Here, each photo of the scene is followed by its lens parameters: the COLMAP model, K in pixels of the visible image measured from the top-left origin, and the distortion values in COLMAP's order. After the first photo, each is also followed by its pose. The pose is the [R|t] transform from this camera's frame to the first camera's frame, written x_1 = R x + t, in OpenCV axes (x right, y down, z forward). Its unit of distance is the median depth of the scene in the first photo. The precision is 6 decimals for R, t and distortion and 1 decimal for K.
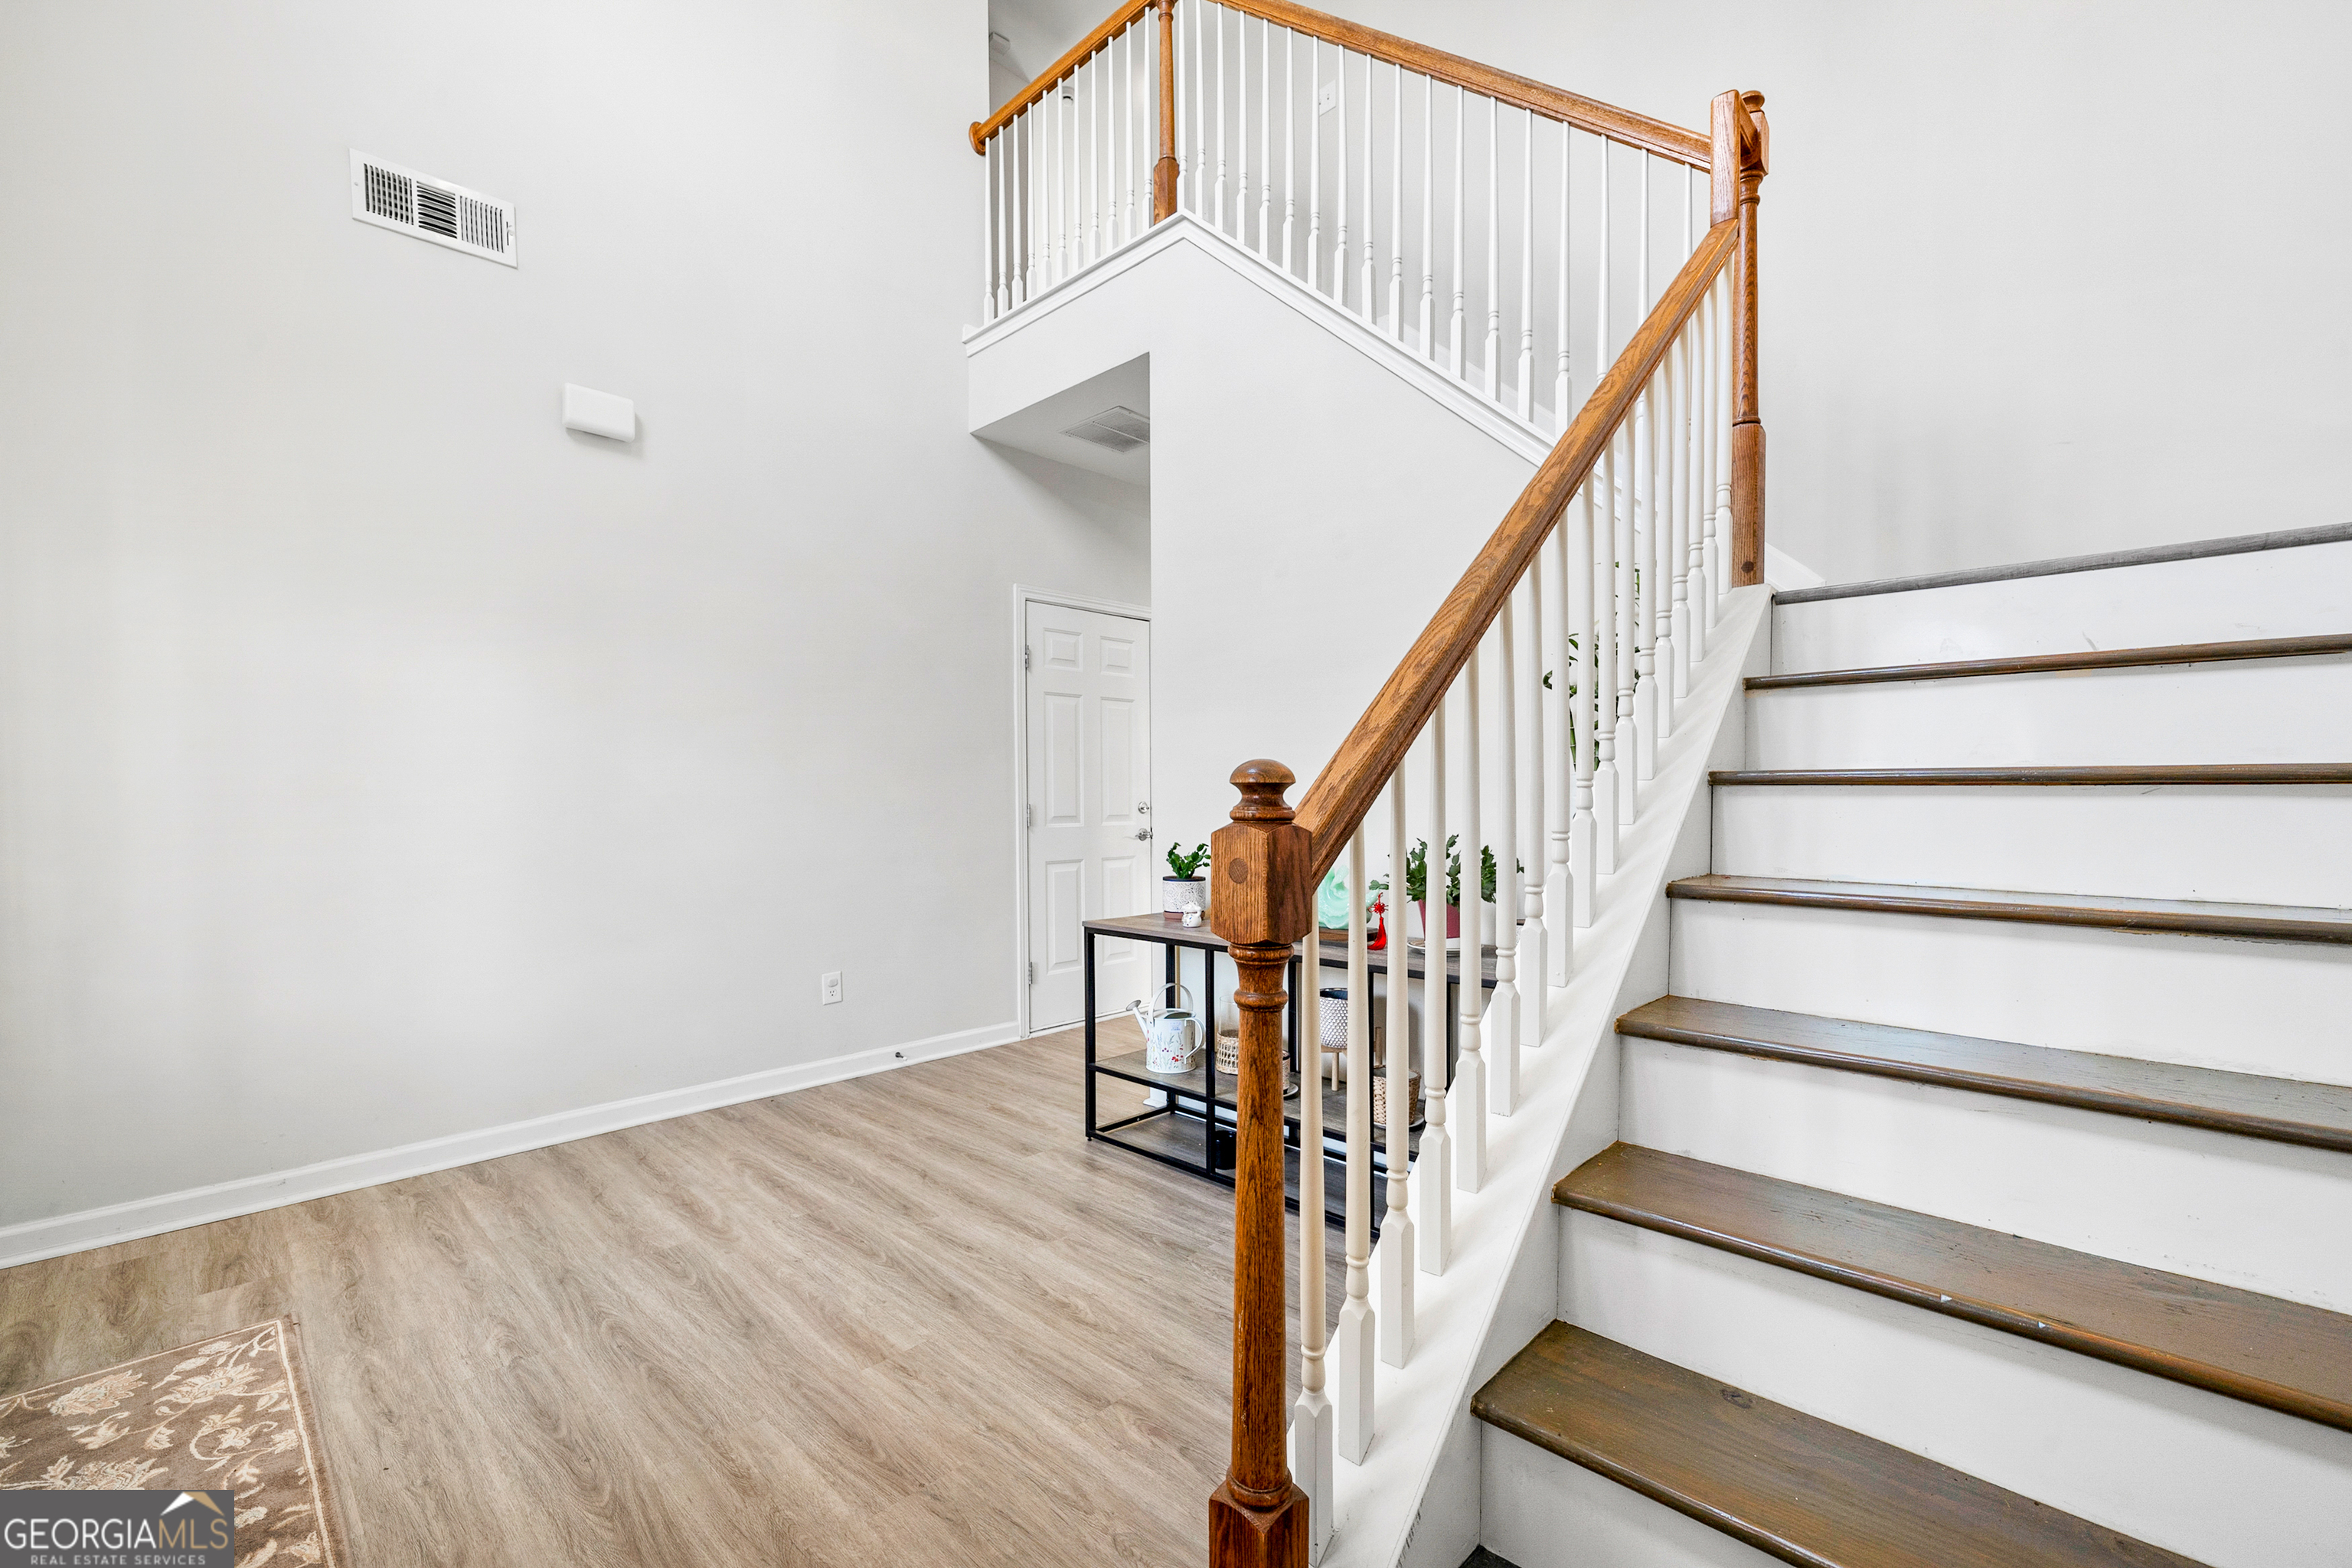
lens RADIAL K [[968.1, 0, 1192.3], [0, 968.1, 787.1], [0, 0, 1]] dist [-0.002240, -0.000132]
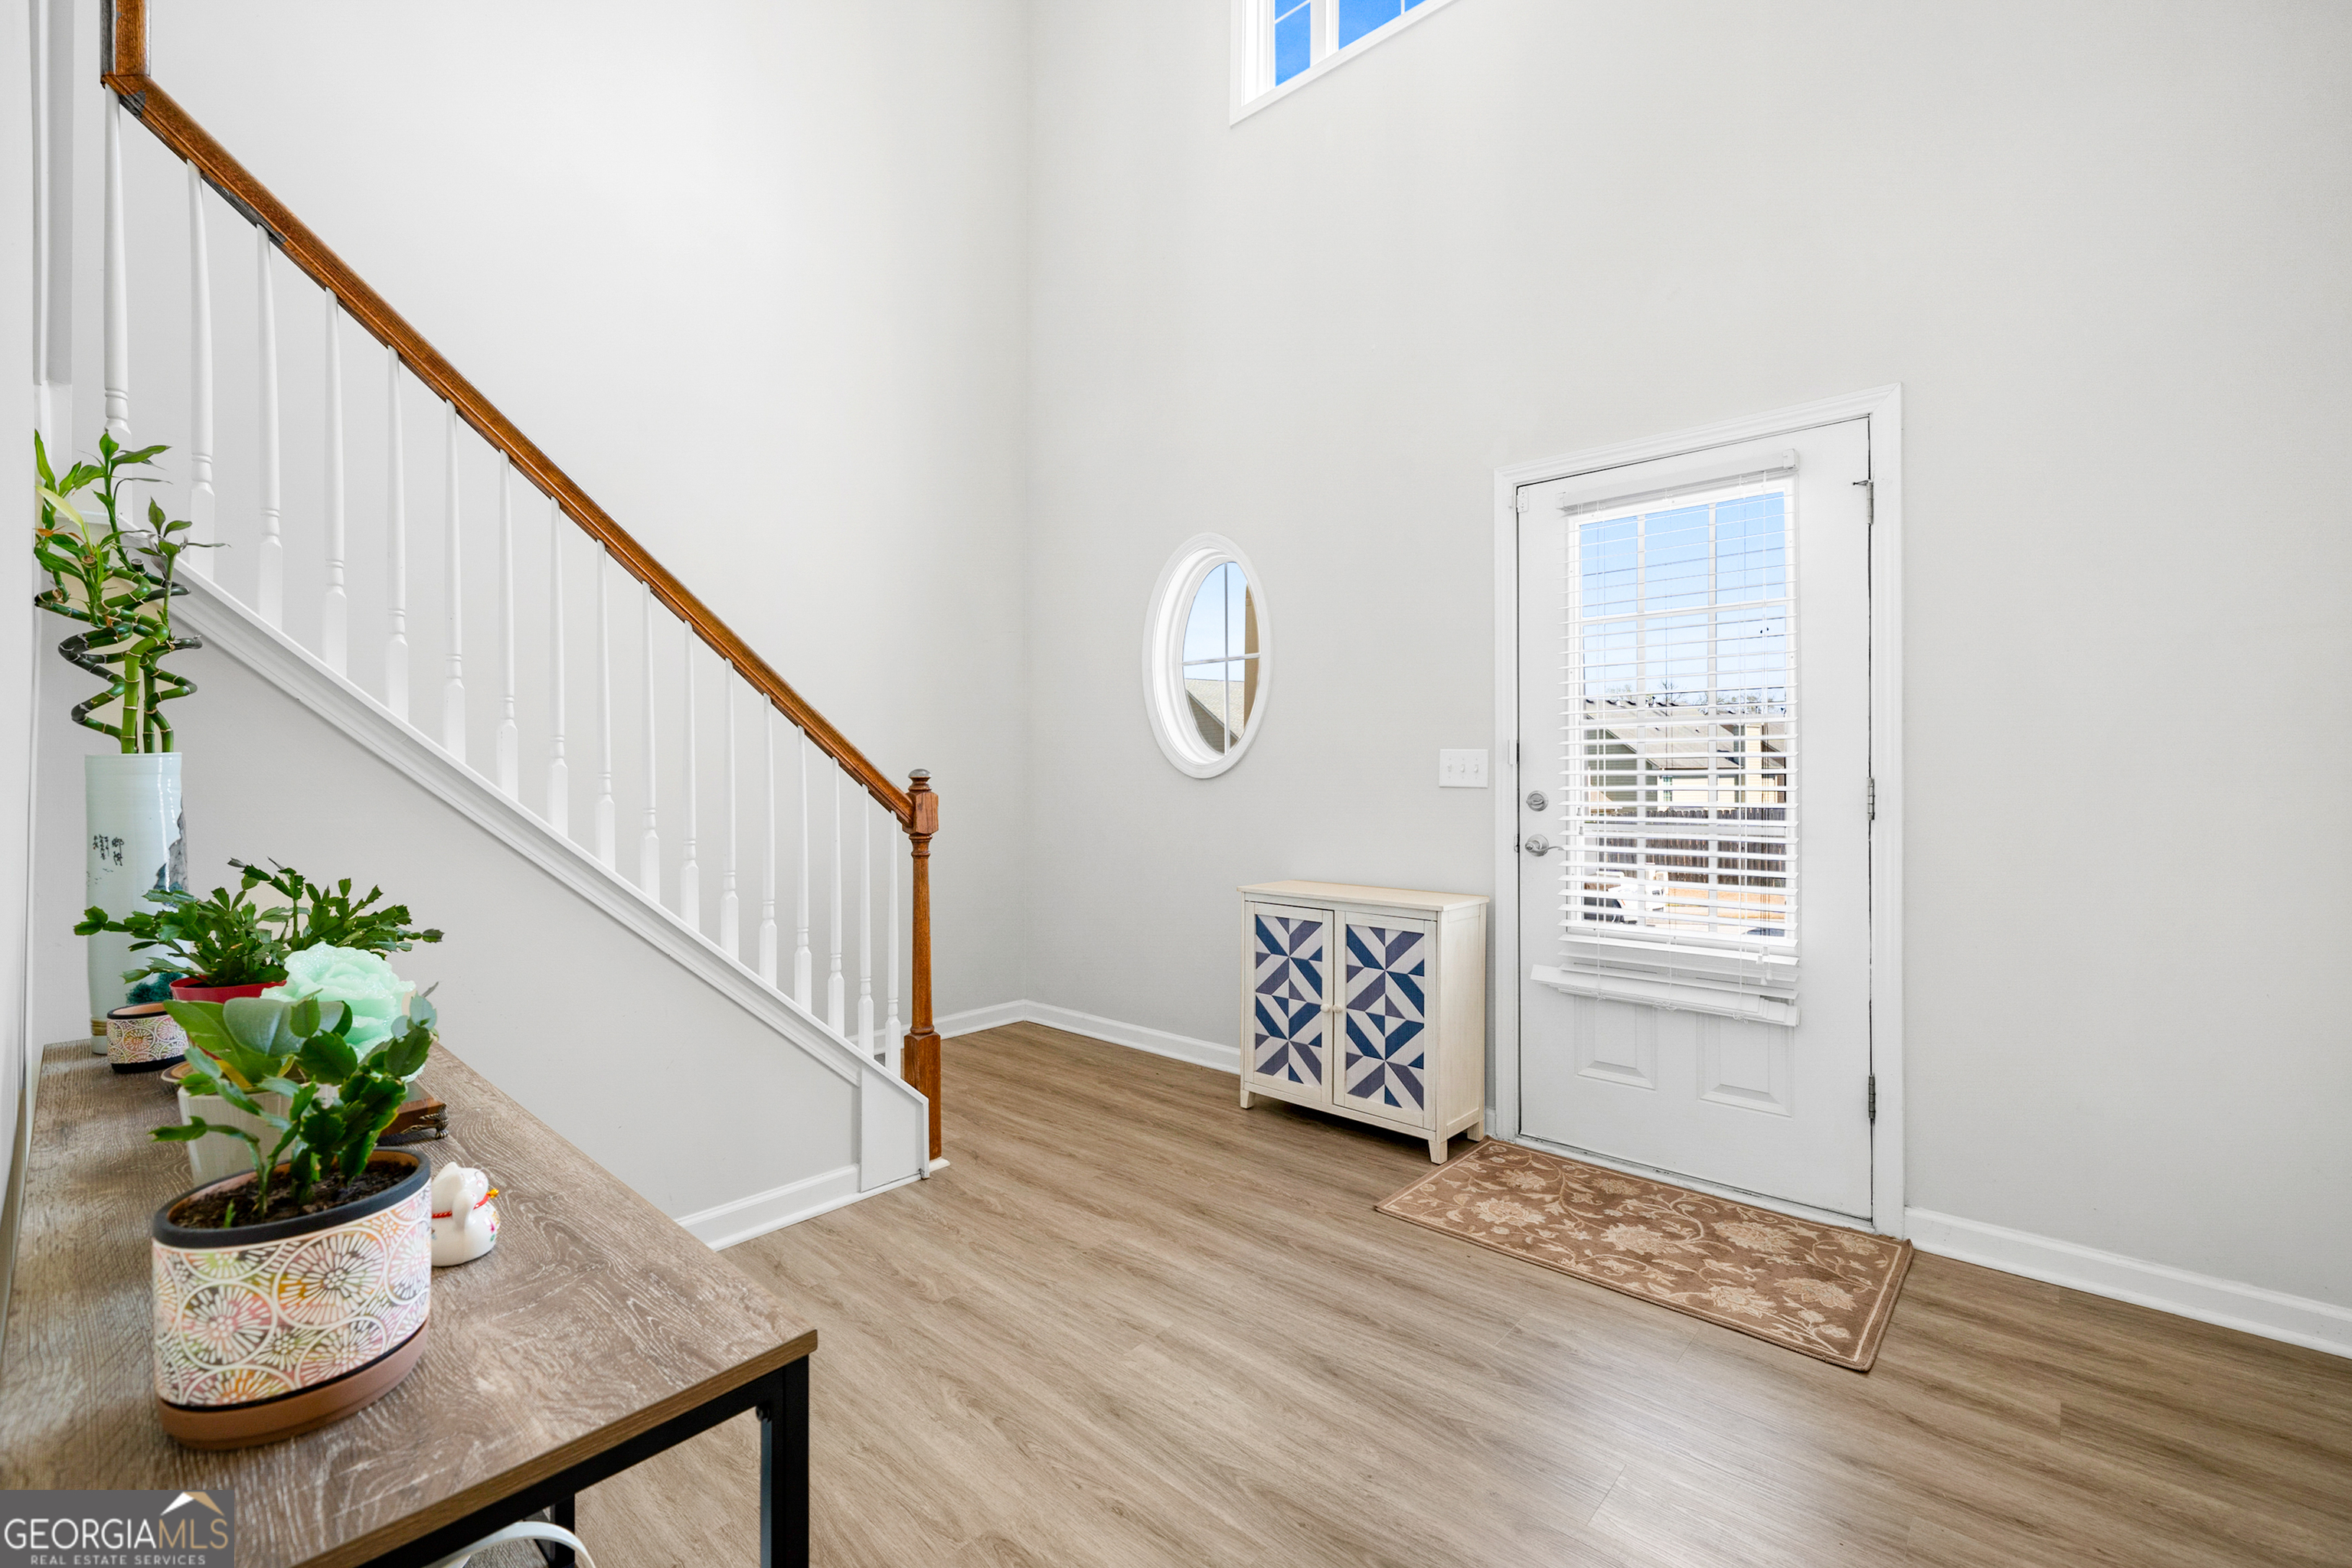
lens RADIAL K [[968.1, 0, 1192.3], [0, 968.1, 787.1], [0, 0, 1]] dist [-0.002240, -0.000132]
pose [[-0.999160, 0.004748, -0.040707, -0.334730], [0.004746, 0.999989, 0.000139, 0.013728], [0.040707, -0.000054, -0.999171, 2.148342]]
